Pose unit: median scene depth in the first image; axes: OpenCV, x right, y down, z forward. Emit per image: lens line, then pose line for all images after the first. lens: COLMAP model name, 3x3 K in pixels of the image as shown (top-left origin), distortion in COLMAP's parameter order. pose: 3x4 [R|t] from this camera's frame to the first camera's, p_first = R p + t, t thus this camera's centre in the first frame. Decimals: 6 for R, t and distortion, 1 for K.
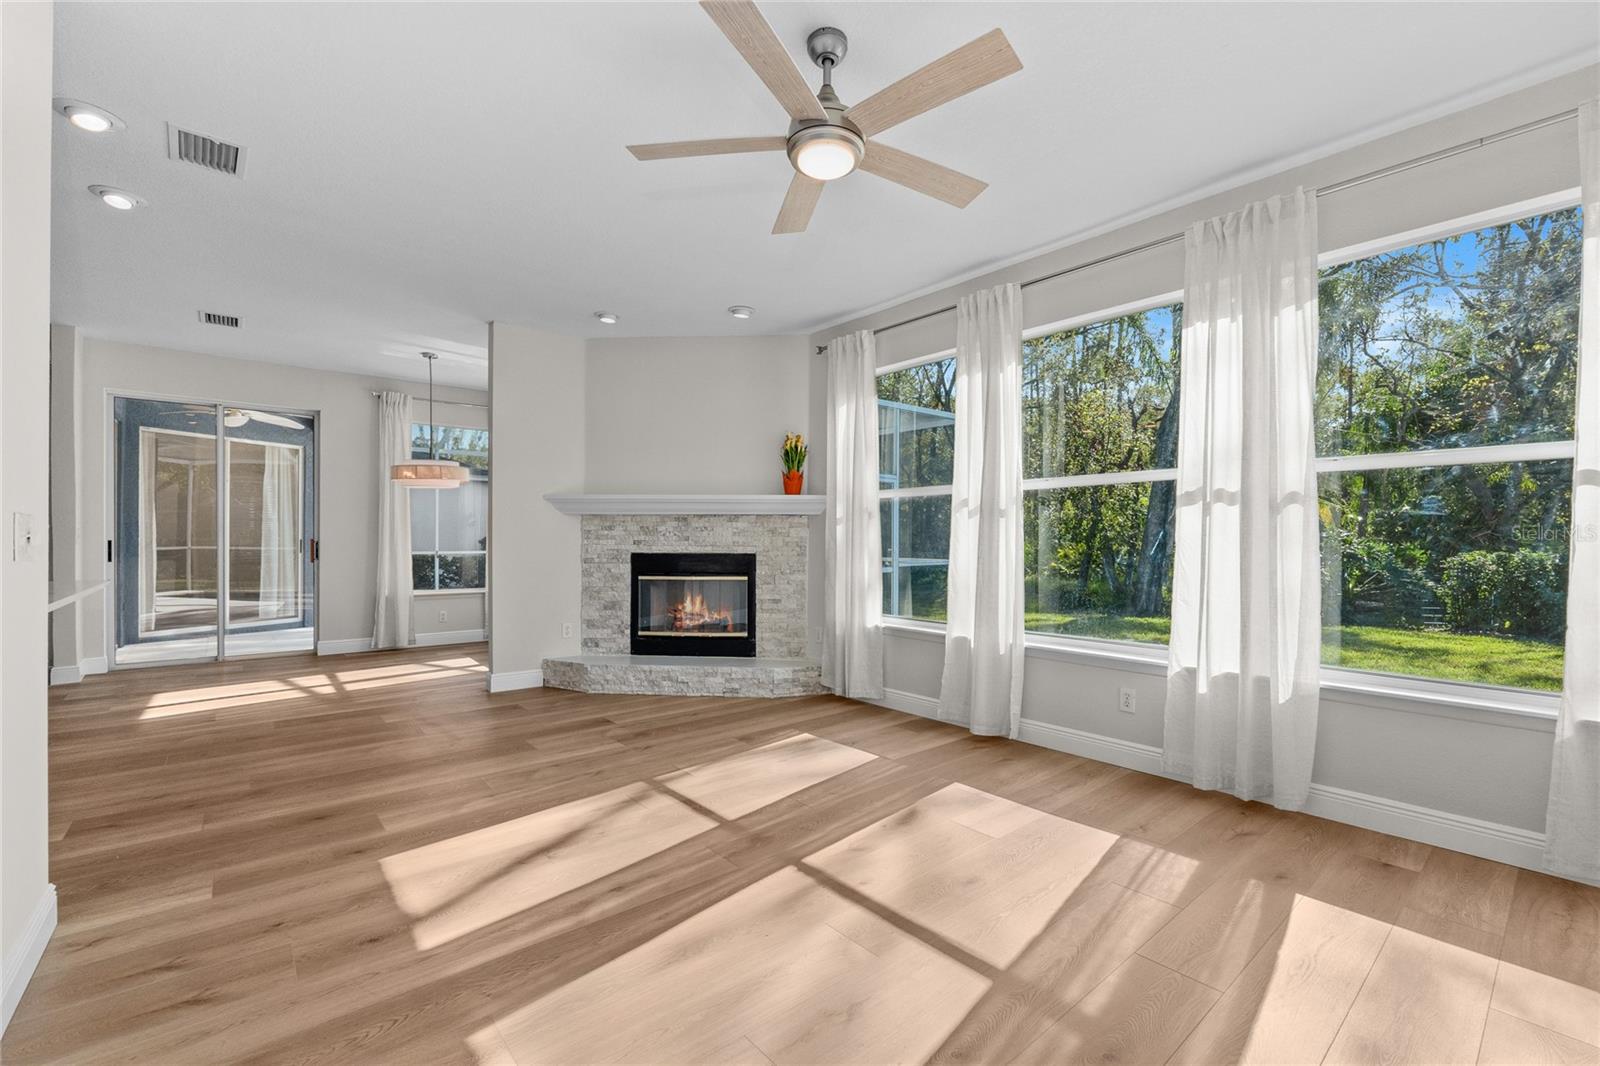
lens RADIAL K [[680.9, 0, 807.5], [0, 680.9, 541.3], [0, 0, 1]] dist [-0.002276, -0.000189]
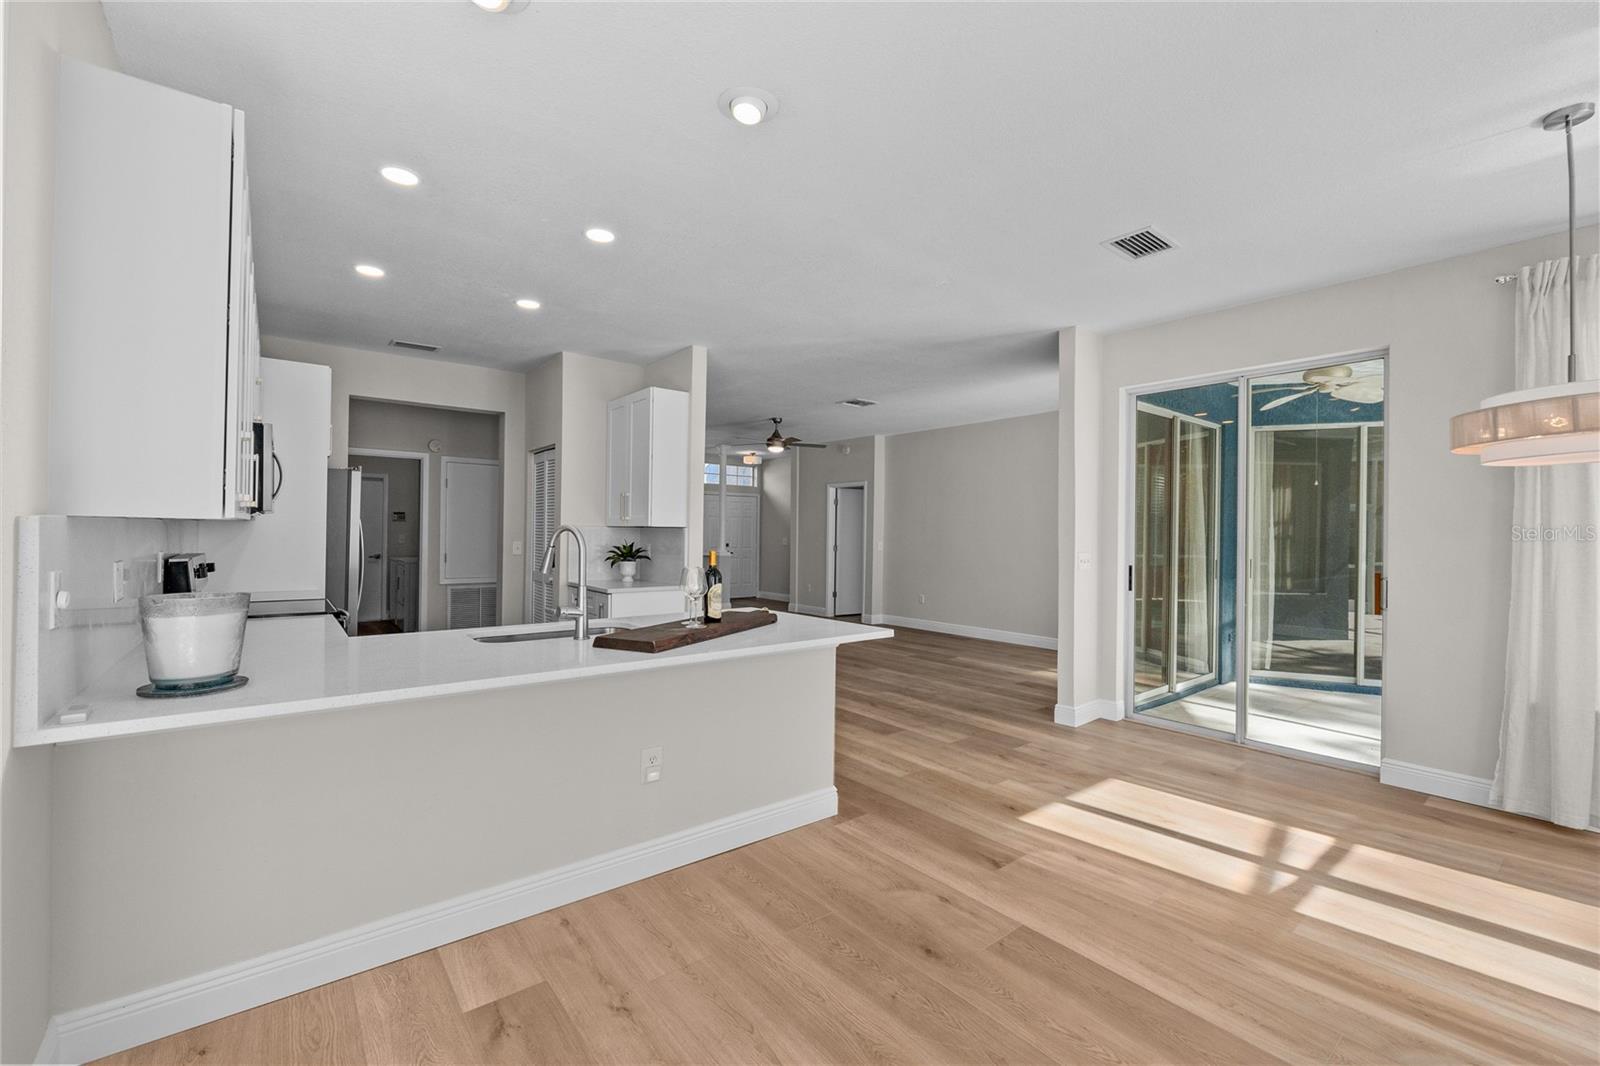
lens RADIAL K [[665.7, 0, 802.6], [0, 665.7, 532.6], [0, 0, 1]] dist [-0.009453, -0.000241]
pose [[-0.030558, -0.005744, -0.999516, -0.198466], [-0.018950, 0.999807, -0.005166, -0.033212], [0.999353, 0.018783, -0.030661, 0.667503]]
